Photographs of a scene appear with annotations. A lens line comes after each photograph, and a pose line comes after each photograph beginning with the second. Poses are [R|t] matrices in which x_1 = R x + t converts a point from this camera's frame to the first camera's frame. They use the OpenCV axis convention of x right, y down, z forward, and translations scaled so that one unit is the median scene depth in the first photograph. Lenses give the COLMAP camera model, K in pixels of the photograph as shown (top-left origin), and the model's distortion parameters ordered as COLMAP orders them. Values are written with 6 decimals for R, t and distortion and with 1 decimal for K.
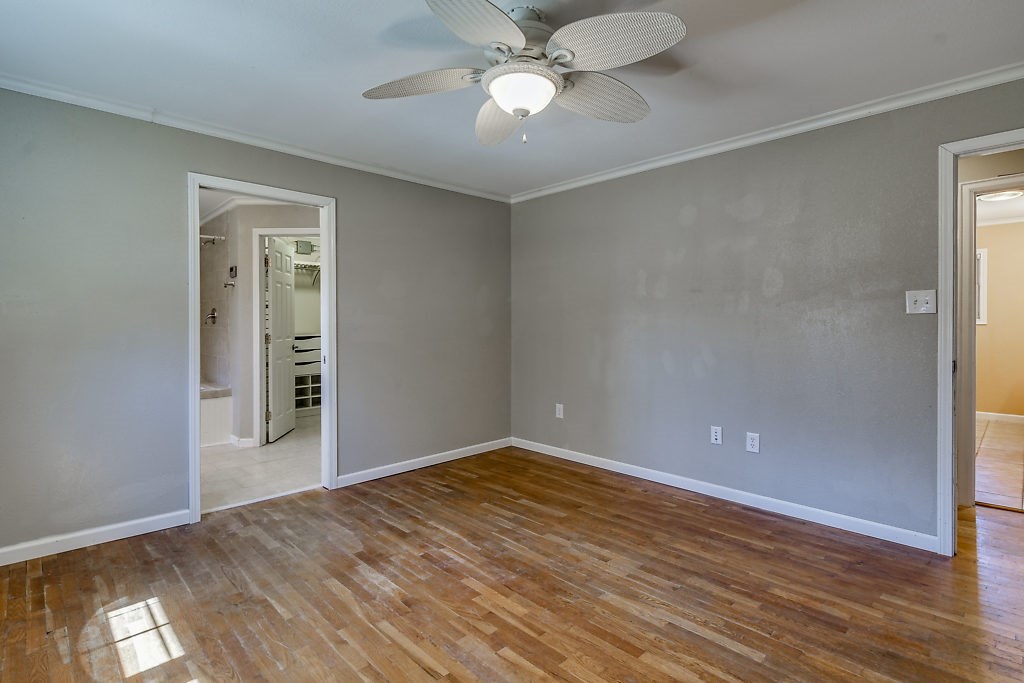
lens RADIAL K [[503.8, 0, 510.2], [0, 503.8, 333.7], [0, 0, 1]] dist [0.001197, -0.000798]
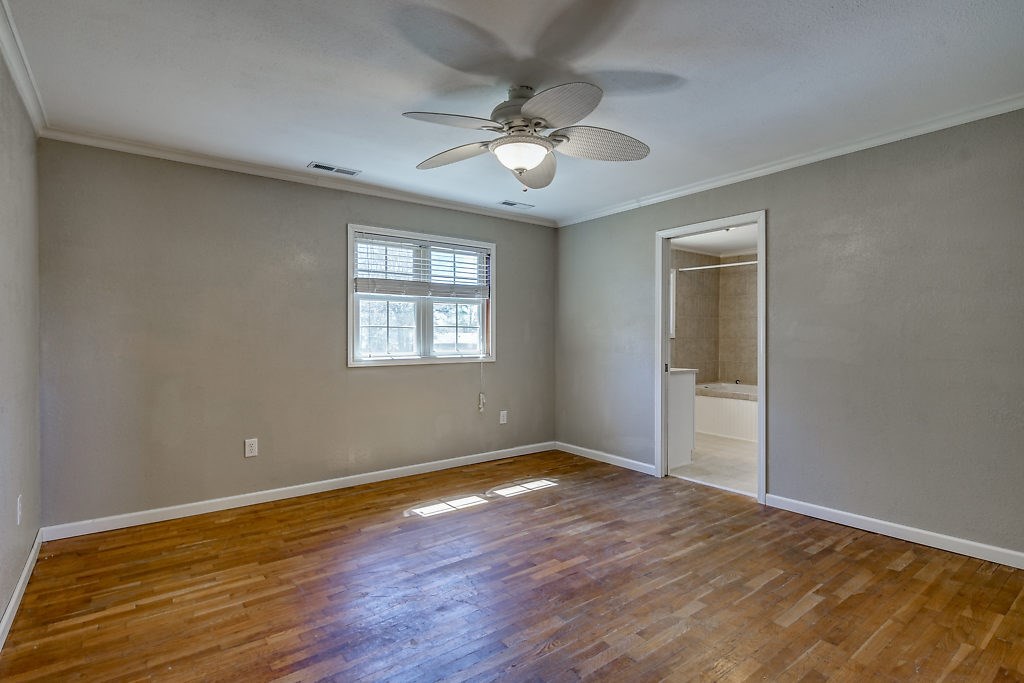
lens RADIAL K [[503.8, 0, 510.2], [0, 503.8, 333.7], [0, 0, 1]] dist [0.001197, -0.000798]
pose [[-0.113900, -0.006632, -0.993470, 0.896670], [-0.018490, 0.999819, -0.004555, -0.023173], [0.993320, 0.017851, -0.114002, 0.766114]]
